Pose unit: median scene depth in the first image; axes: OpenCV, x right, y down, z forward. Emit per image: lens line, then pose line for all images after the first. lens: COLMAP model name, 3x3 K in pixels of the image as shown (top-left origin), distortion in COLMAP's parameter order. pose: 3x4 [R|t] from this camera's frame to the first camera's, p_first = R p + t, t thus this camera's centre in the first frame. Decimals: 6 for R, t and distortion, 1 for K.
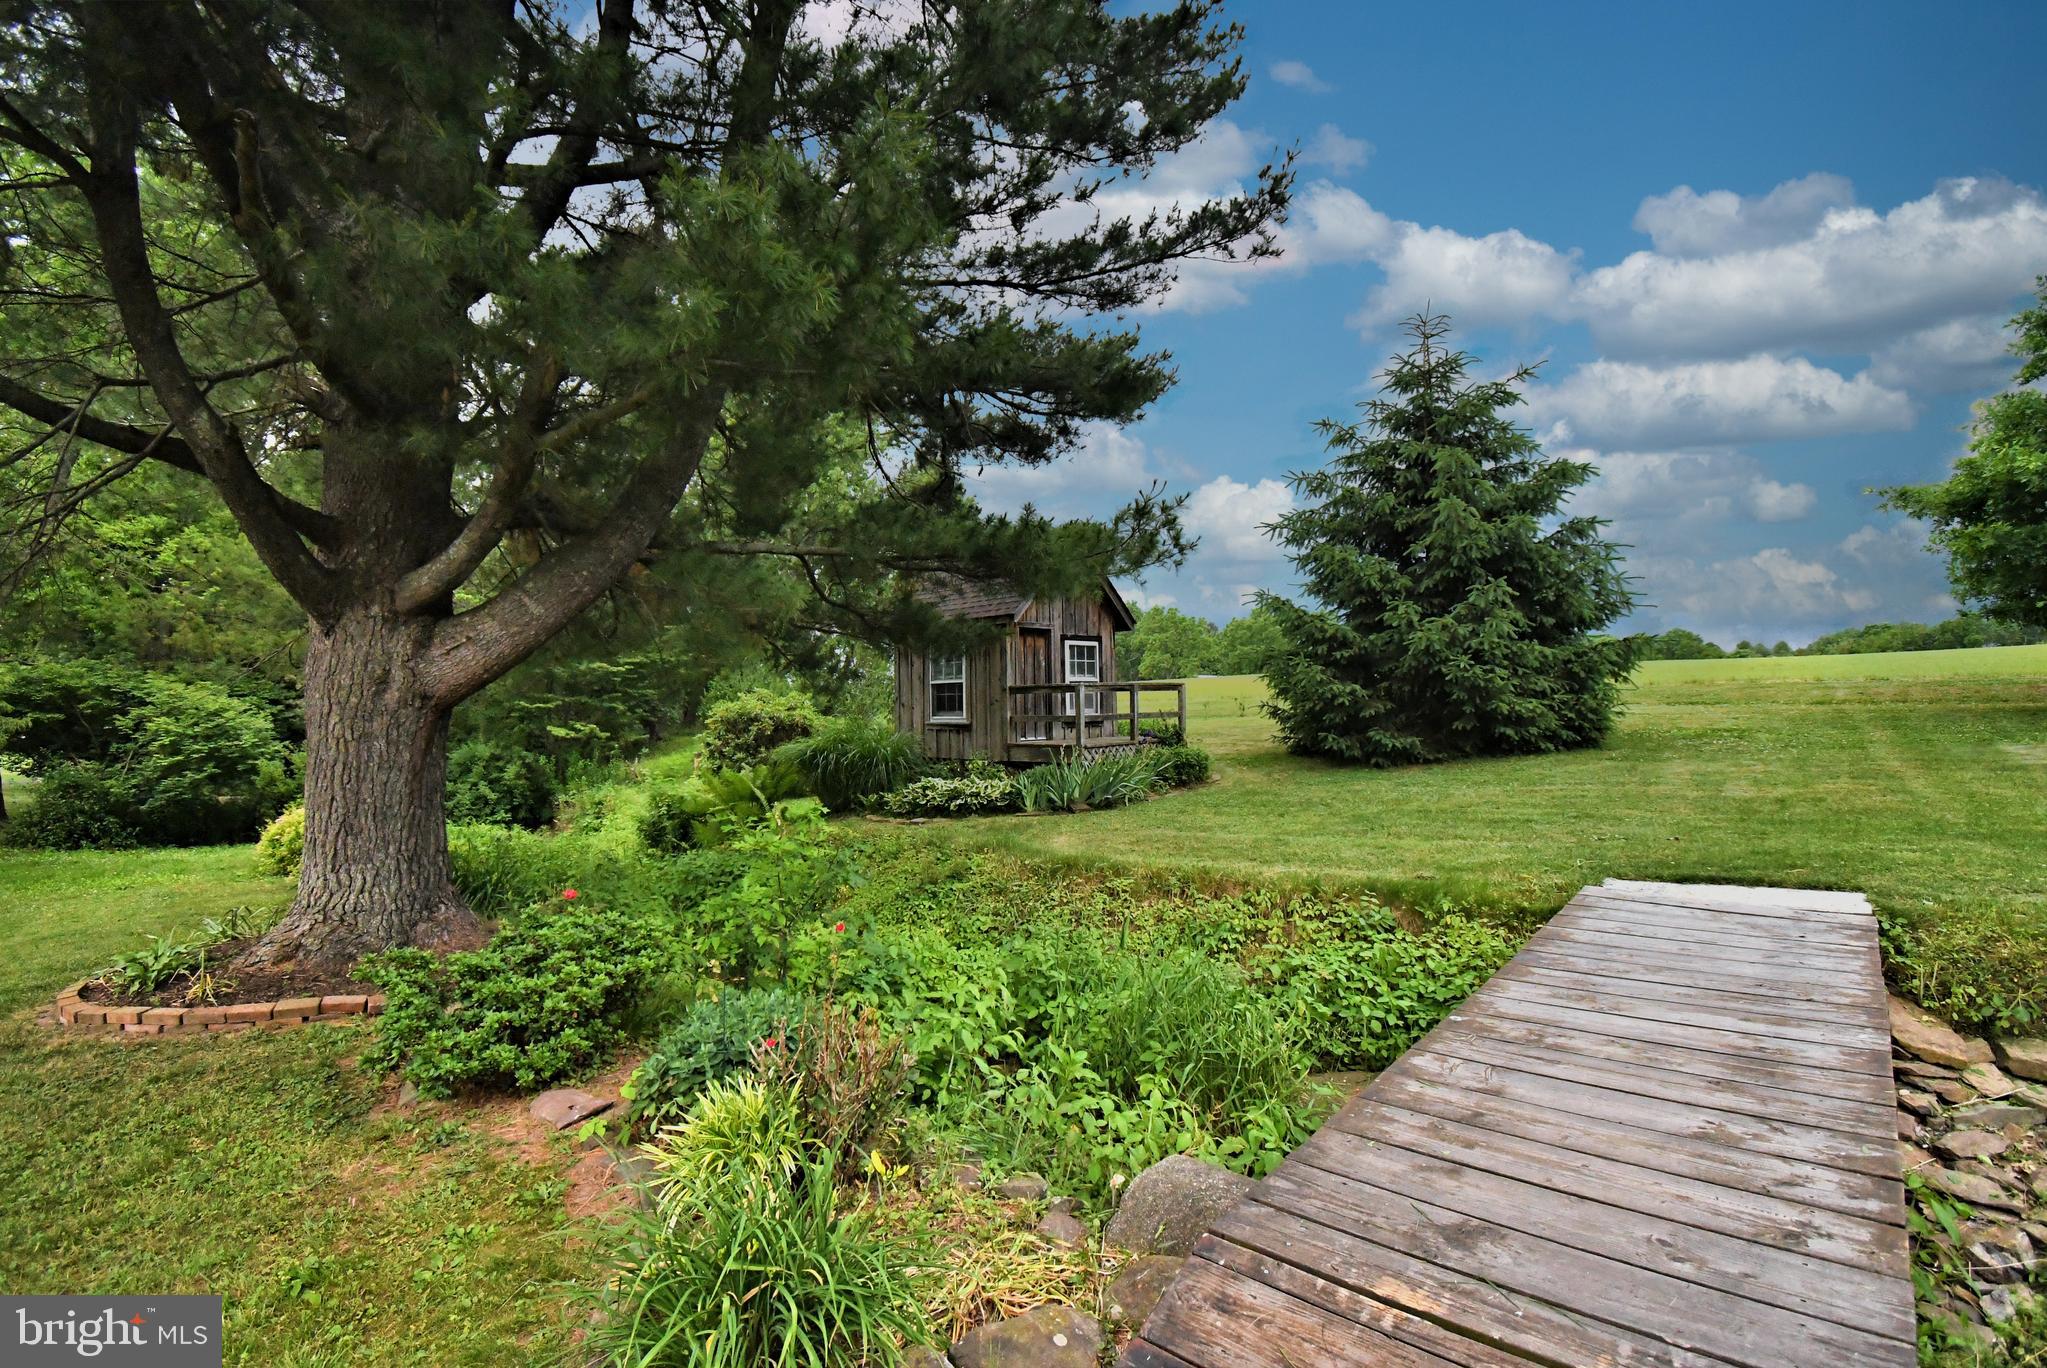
lens RADIAL K [[880.2, 0, 1023.5], [0, 880.2, 684.0], [0, 0, 1]] dist [0.055080, -0.034457]
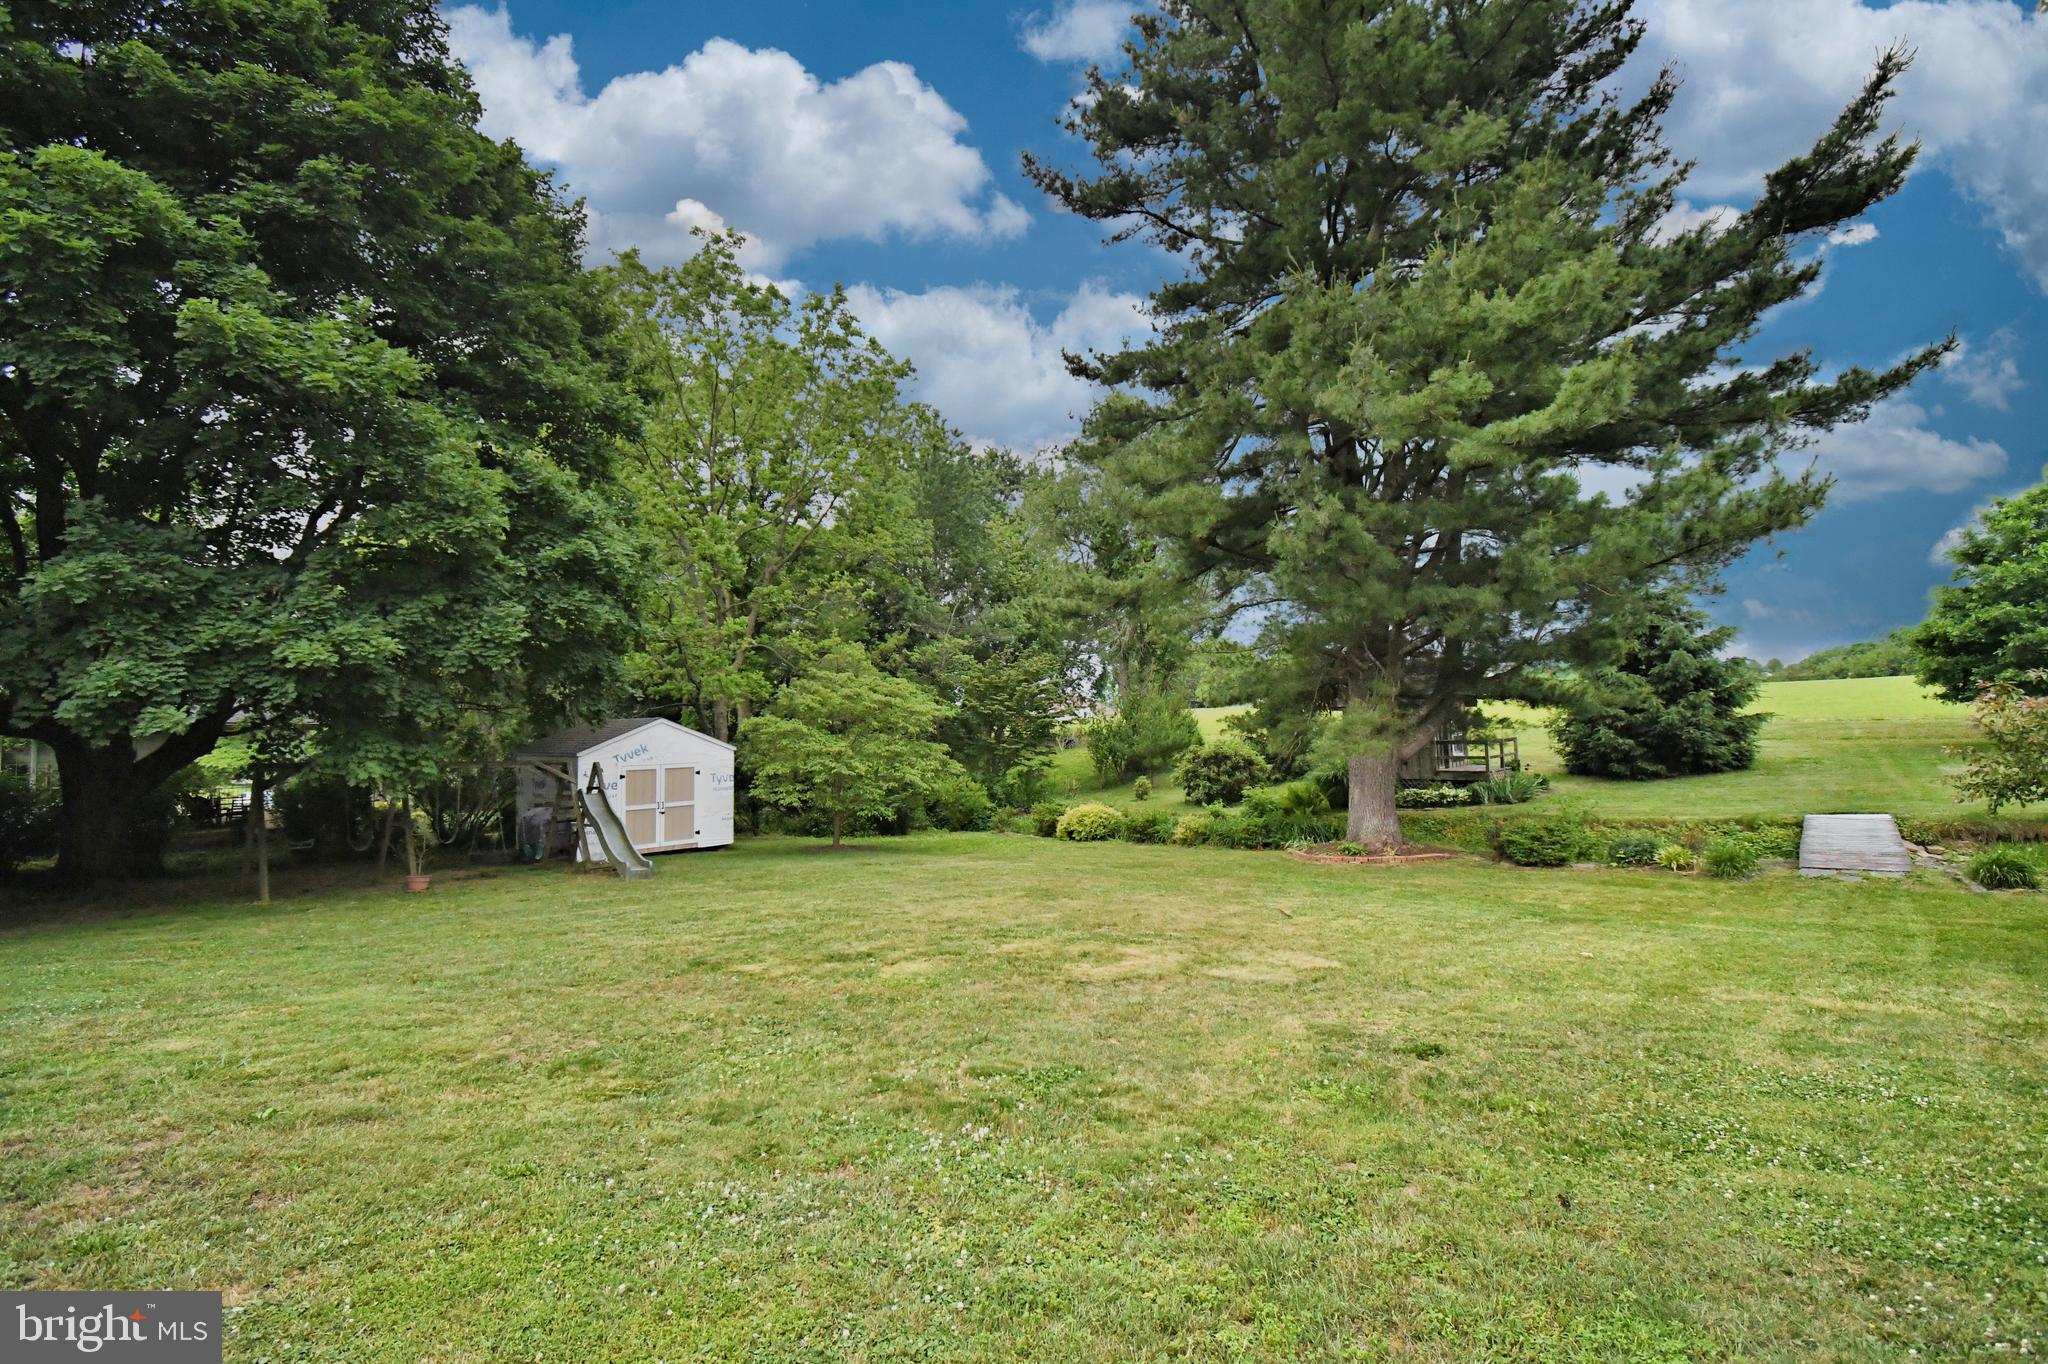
lens RADIAL K [[880.6, 0, 1024.0], [0, 880.6, 682.0], [0, 0, 1]] dist [0.055080, -0.034457]
pose [[0.999861, -0.013832, 0.009356, -1.038813], [0.014043, 0.999640, -0.022874, -0.104597], [-0.009036, 0.023002, 0.999695, -1.049708]]
